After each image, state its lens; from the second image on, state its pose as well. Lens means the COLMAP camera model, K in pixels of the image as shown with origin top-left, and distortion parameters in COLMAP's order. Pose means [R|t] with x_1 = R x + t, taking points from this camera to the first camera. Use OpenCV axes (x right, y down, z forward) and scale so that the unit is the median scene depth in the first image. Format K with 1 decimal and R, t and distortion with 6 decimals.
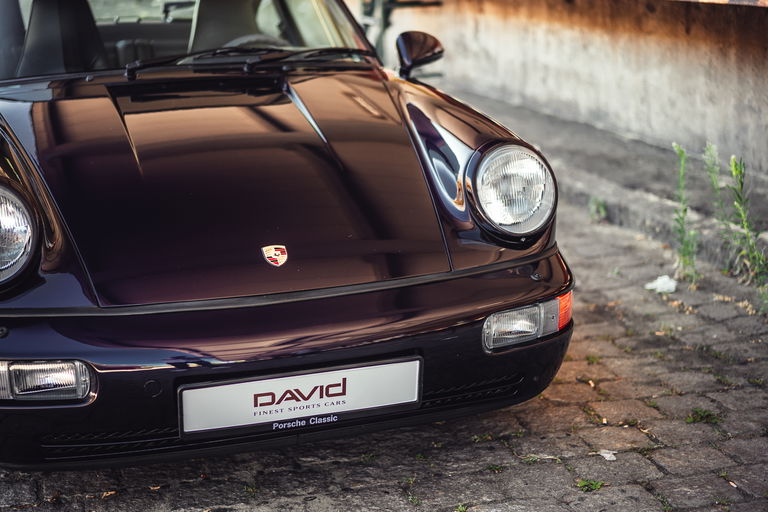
lens RADIAL K [[1202.9, 0, 381.8], [0, 1202.9, 259.1], [0, 0, 1]] dist [0.041636, 0.000000]
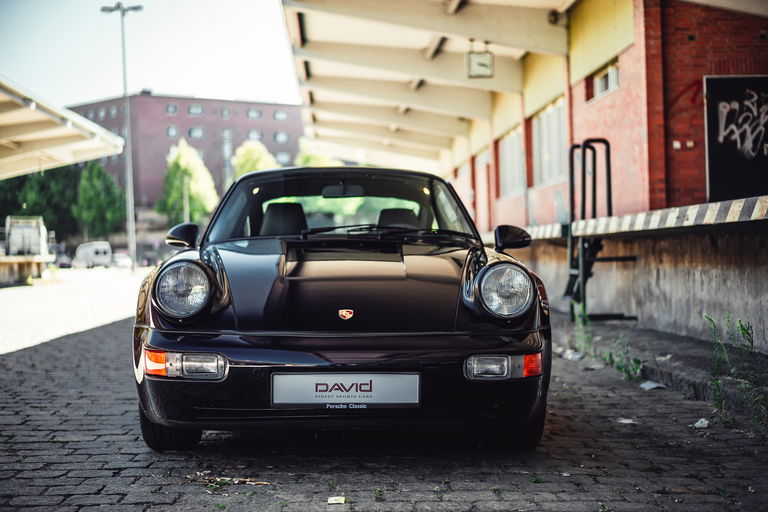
lens RADIAL K [[1202.9, 0, 385.4], [0, 1202.9, 254.2], [0, 0, 1]] dist [0.041636, 0.000000]
pose [[0.966002, 0.024738, -0.257350, 0.357620], [-0.089824, 0.965516, -0.244359, 0.291665], [0.242431, 0.259167, 0.934912, -0.513219]]
